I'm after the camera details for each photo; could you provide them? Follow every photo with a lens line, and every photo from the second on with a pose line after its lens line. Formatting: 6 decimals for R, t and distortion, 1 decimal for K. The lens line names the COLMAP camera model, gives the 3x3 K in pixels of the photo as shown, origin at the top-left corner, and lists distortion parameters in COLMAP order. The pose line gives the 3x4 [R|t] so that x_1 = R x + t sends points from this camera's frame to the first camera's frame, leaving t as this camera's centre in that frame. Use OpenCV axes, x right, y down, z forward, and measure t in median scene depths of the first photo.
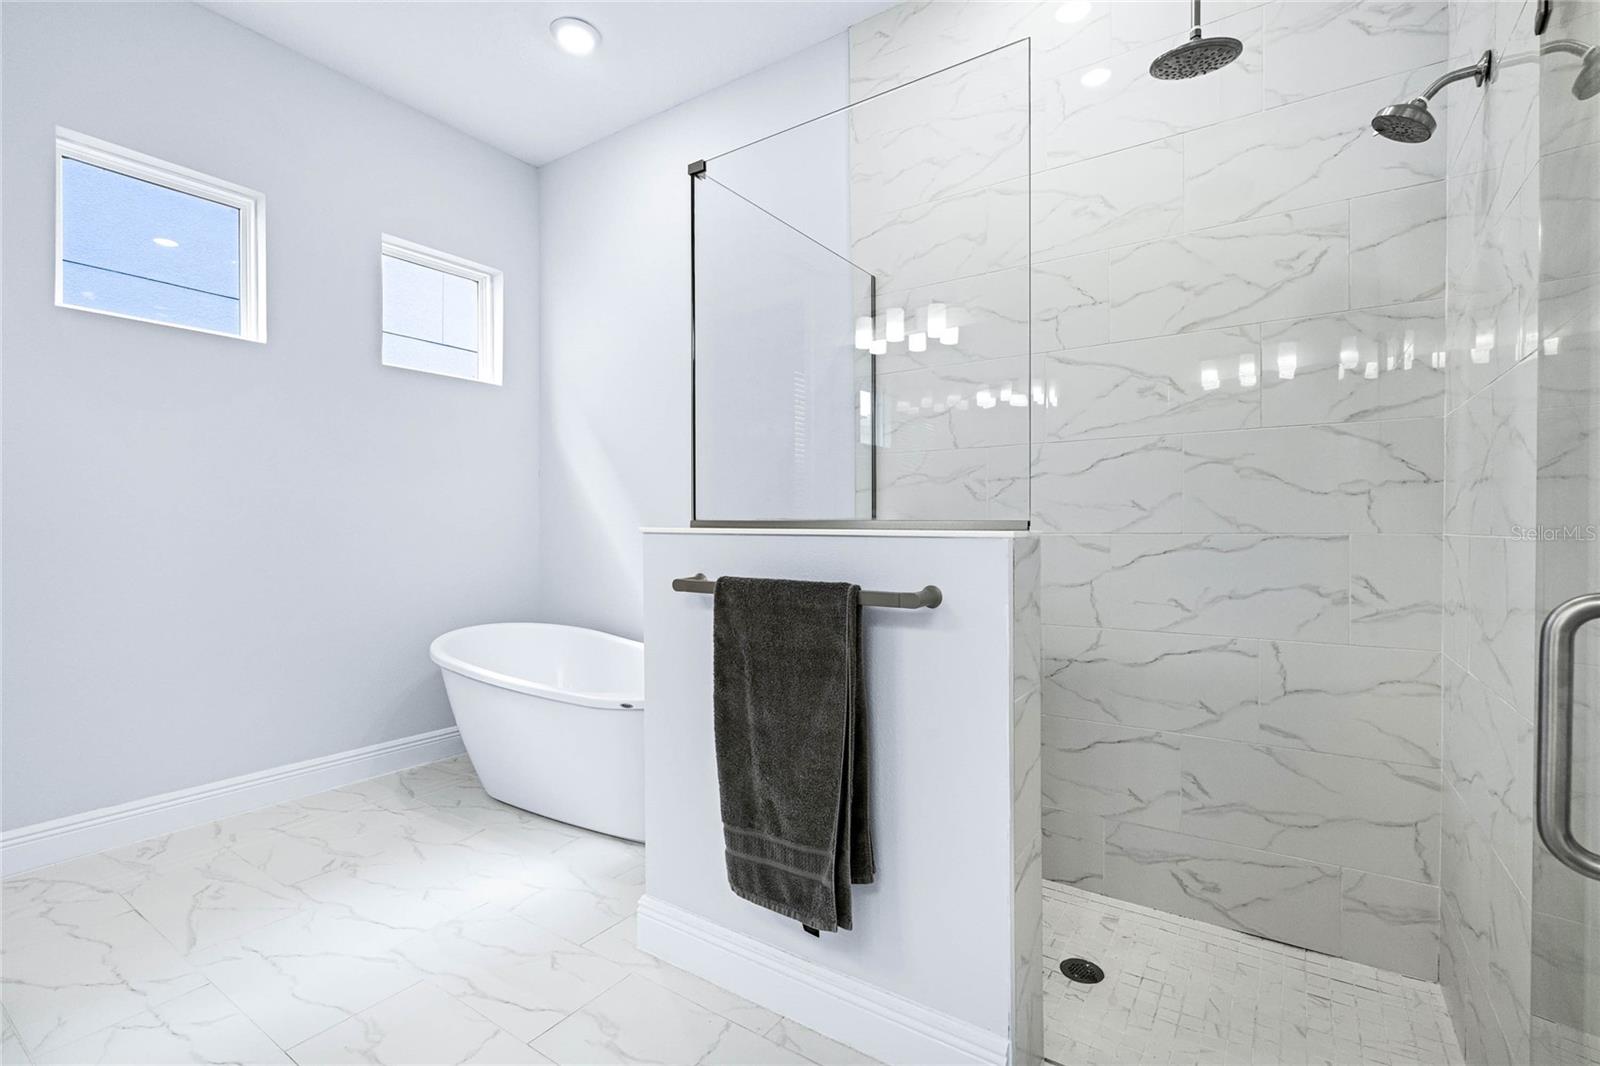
lens RADIAL K [[739.1, 0, 812.8], [0, 739.1, 529.5], [0, 0, 1]] dist [-0.001778, 0.002253]
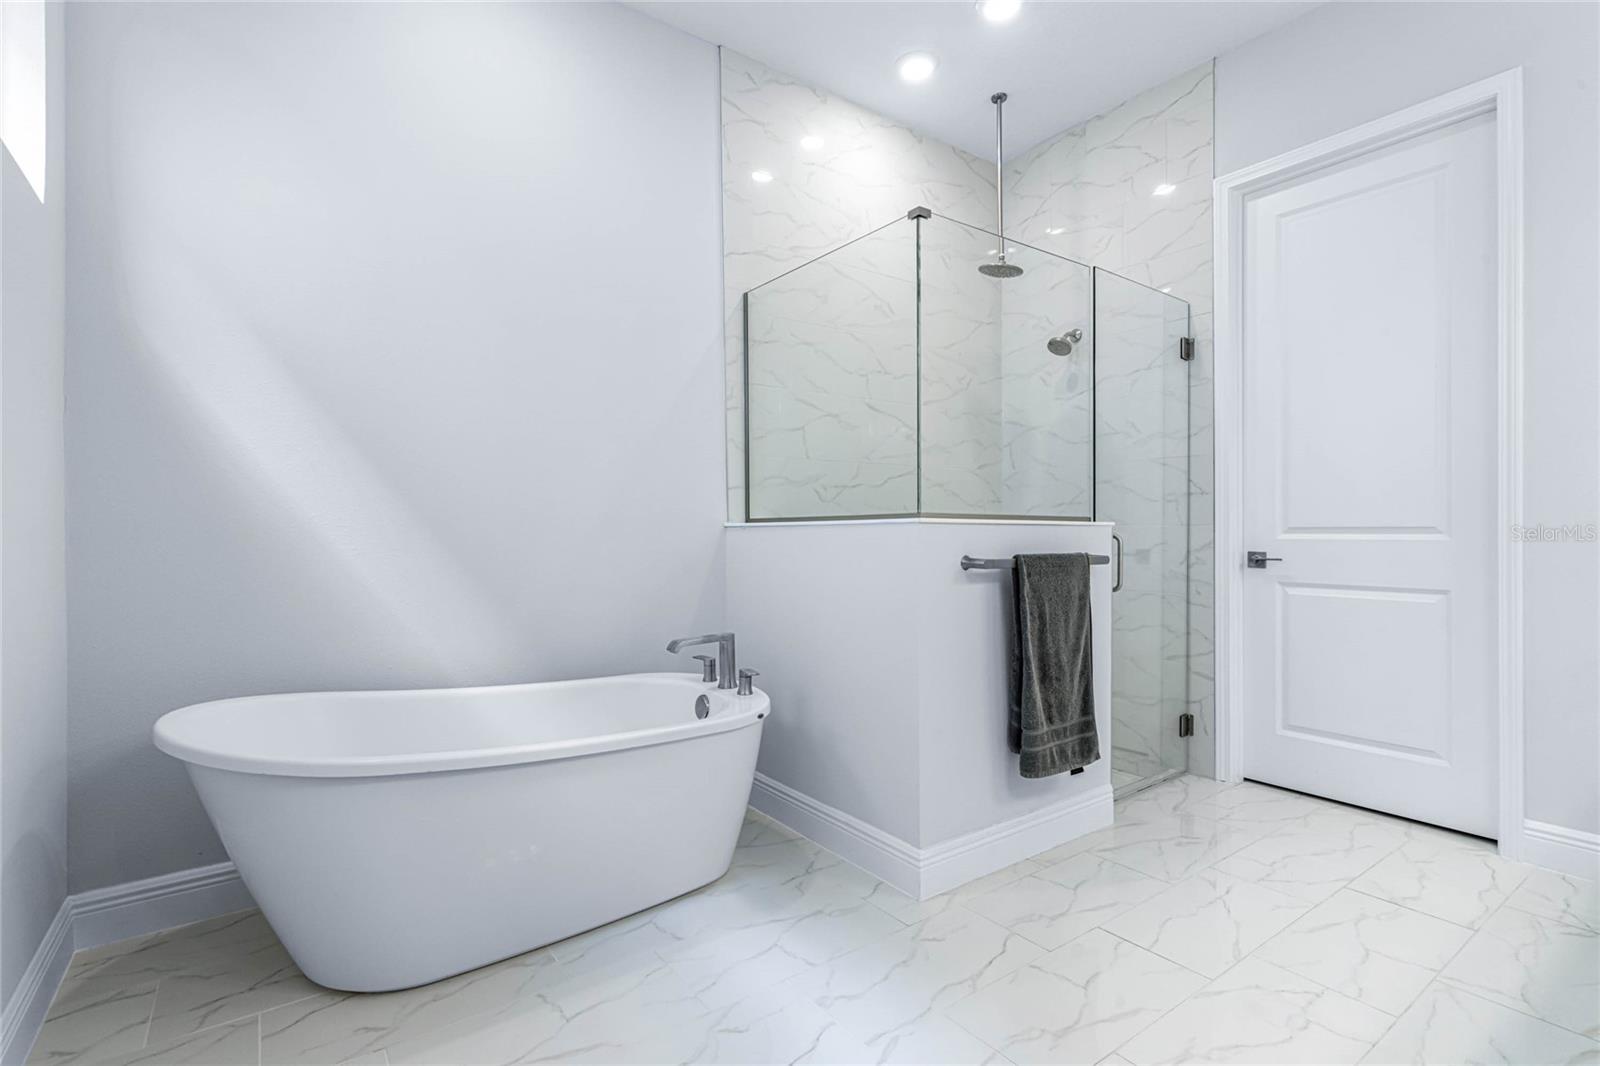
lens RADIAL K [[739.1, 0, 807.6], [0, 739.1, 532.1], [0, 0, 1]] dist [-0.001778, 0.002253]
pose [[0.341766, -0.005910, 0.939766, -1.253774], [0.008134, 0.999961, 0.003330, 0.011561], [-0.939750, 0.006505, 0.341801, 0.739169]]
